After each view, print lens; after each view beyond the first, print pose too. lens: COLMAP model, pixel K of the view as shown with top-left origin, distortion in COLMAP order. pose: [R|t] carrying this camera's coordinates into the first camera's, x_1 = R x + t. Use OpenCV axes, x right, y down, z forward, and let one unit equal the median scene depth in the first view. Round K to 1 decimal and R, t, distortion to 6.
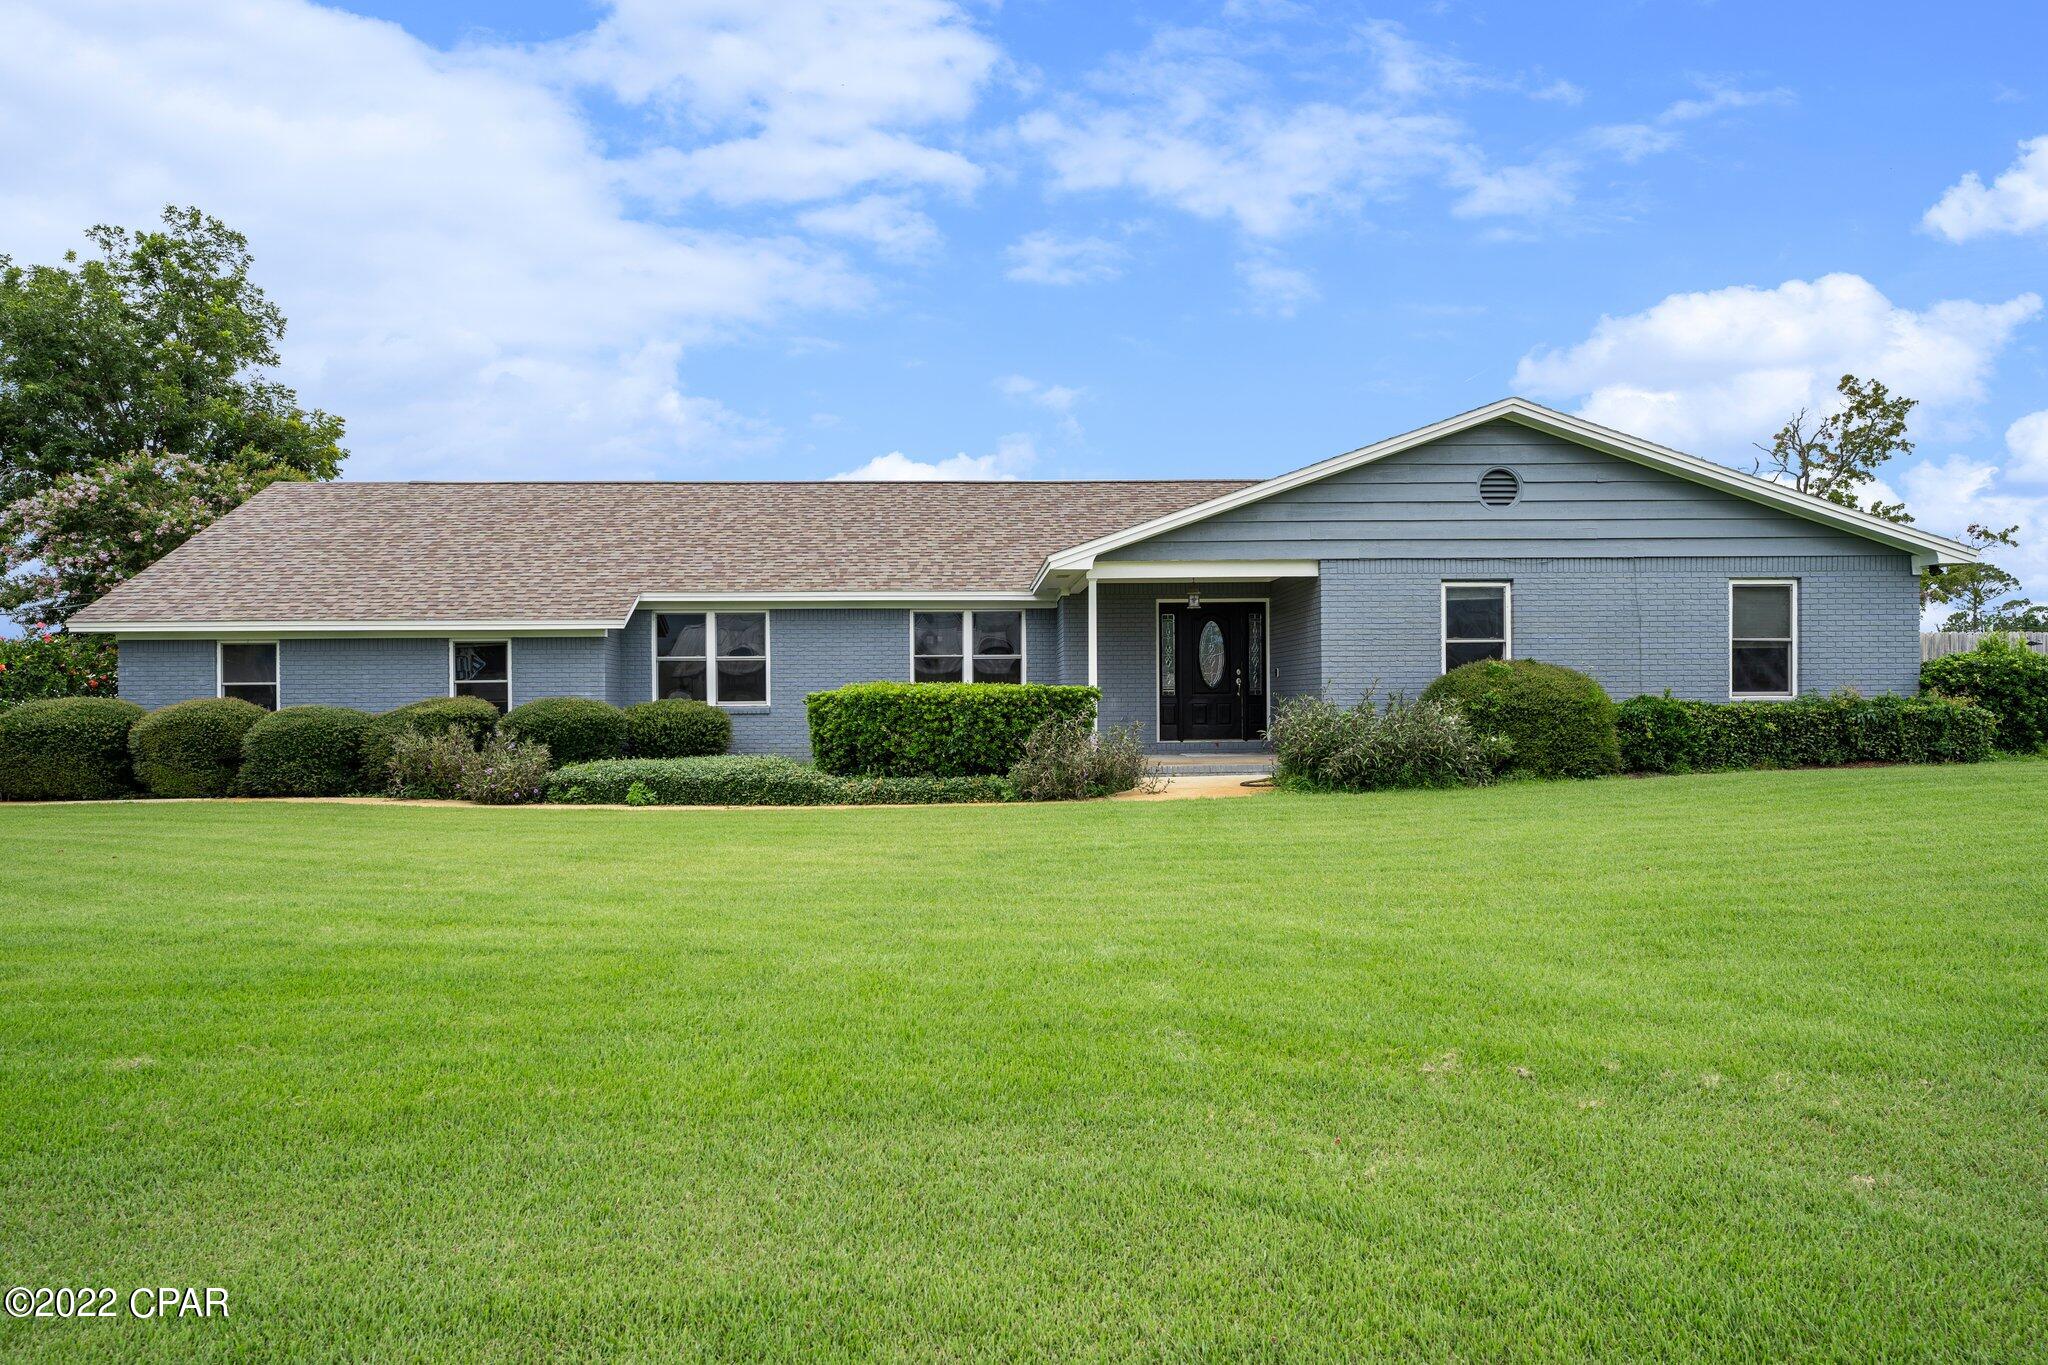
lens RADIAL K [[1377.6, 0, 1024.0], [0, 1377.6, 682.5], [0, 0, 1]] dist [0.018928, 0.001059]
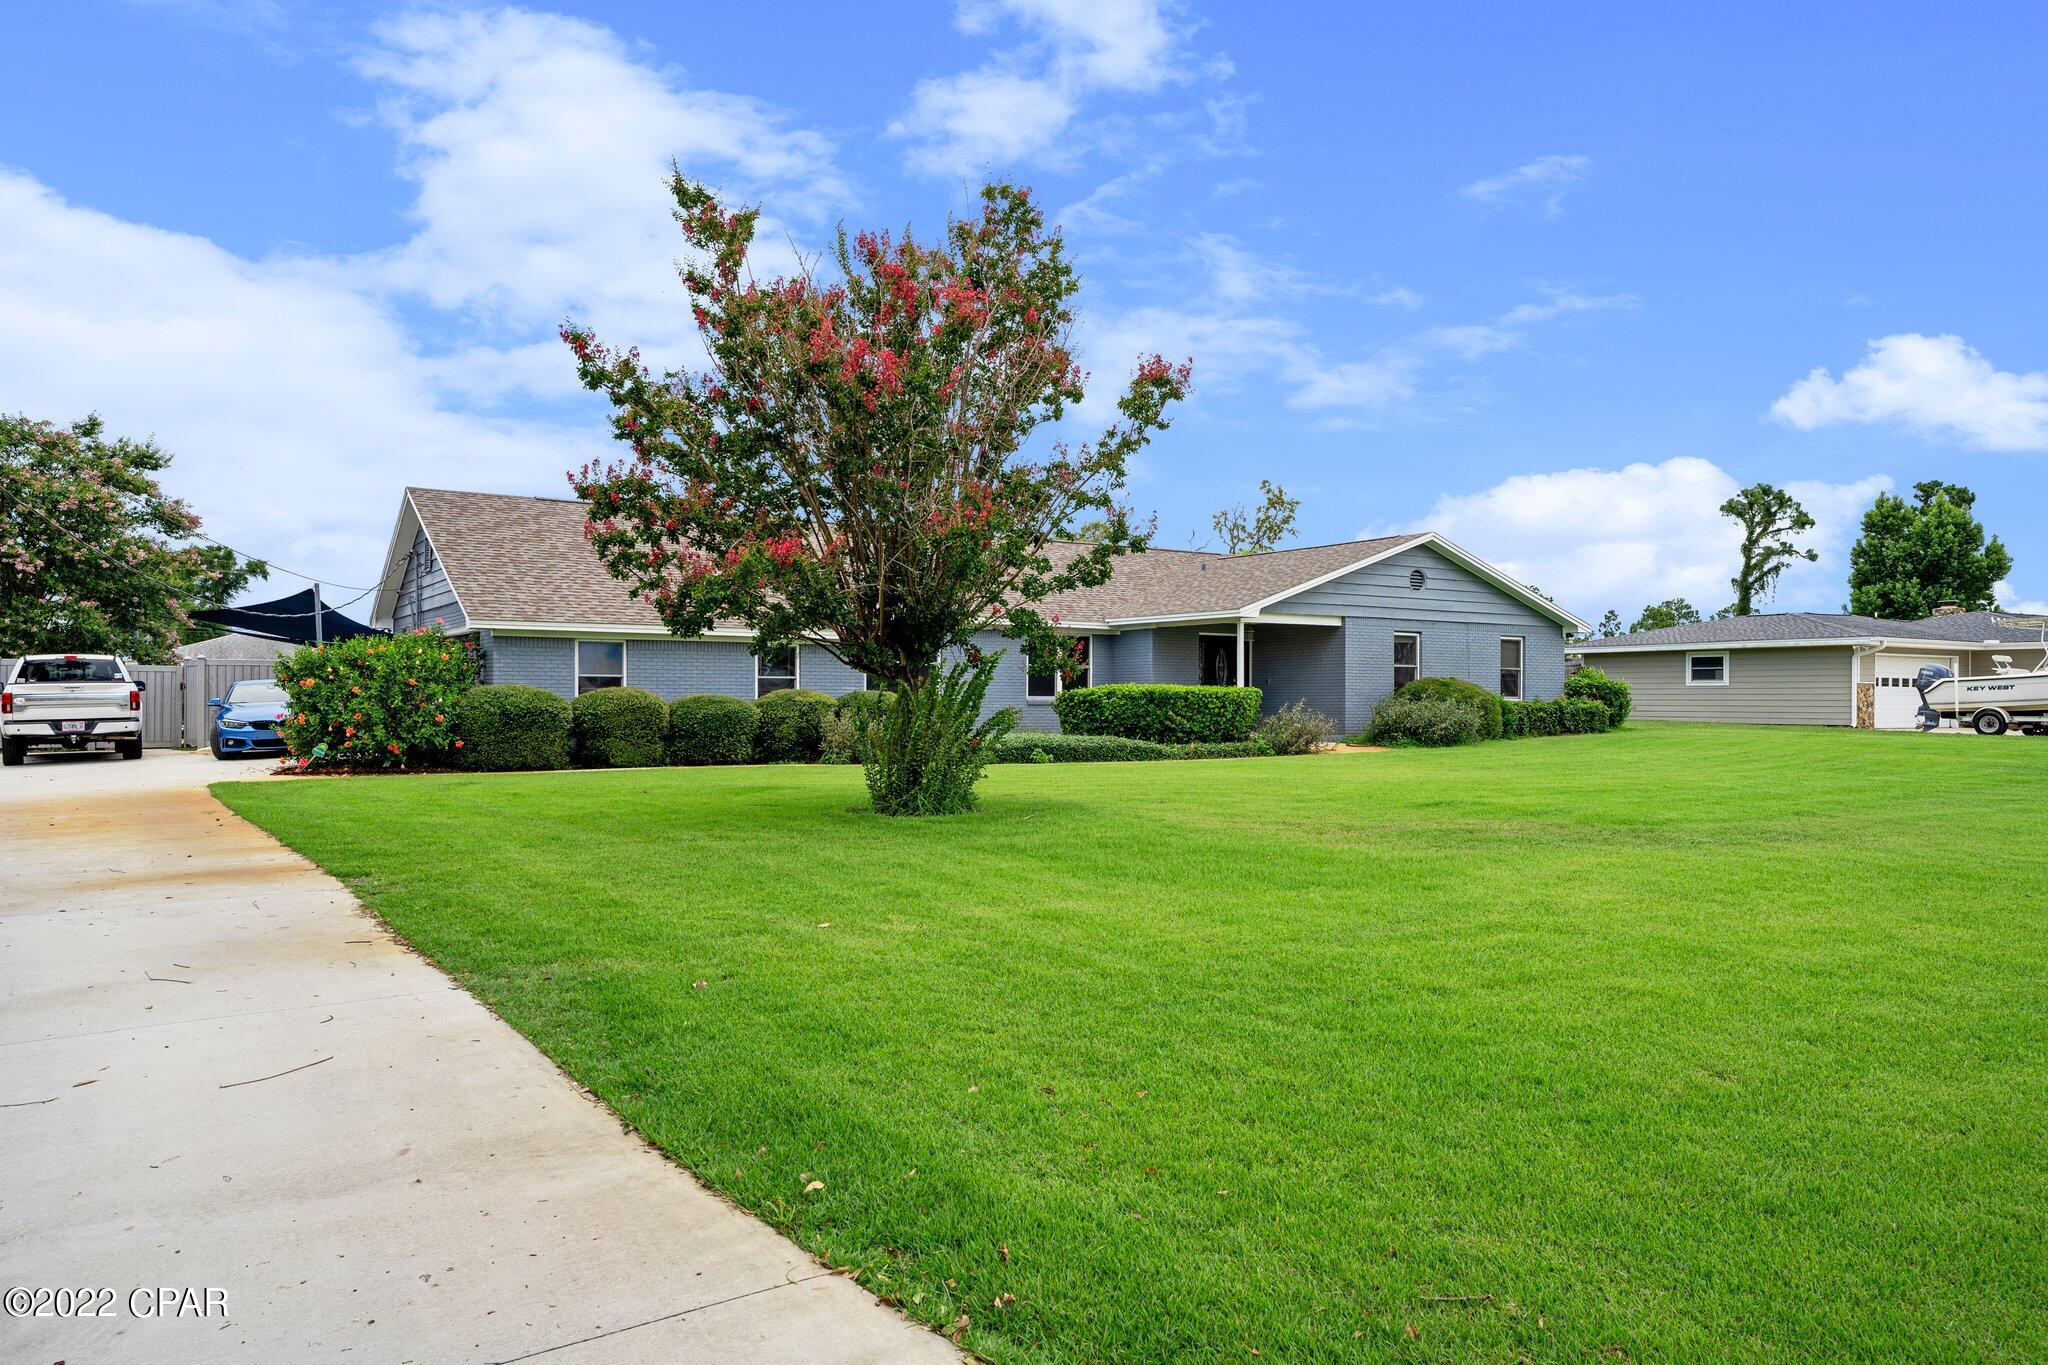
lens RADIAL K [[1377.6, 0, 1024.0], [0, 1377.6, 682.5], [0, 0, 1]] dist [0.018928, 0.001059]
pose [[0.850625, 0.017696, 0.525474, -1.005345], [-0.015978, 0.999842, -0.007806, 0.012222], [-0.525529, -0.001756, 0.850774, -0.241709]]
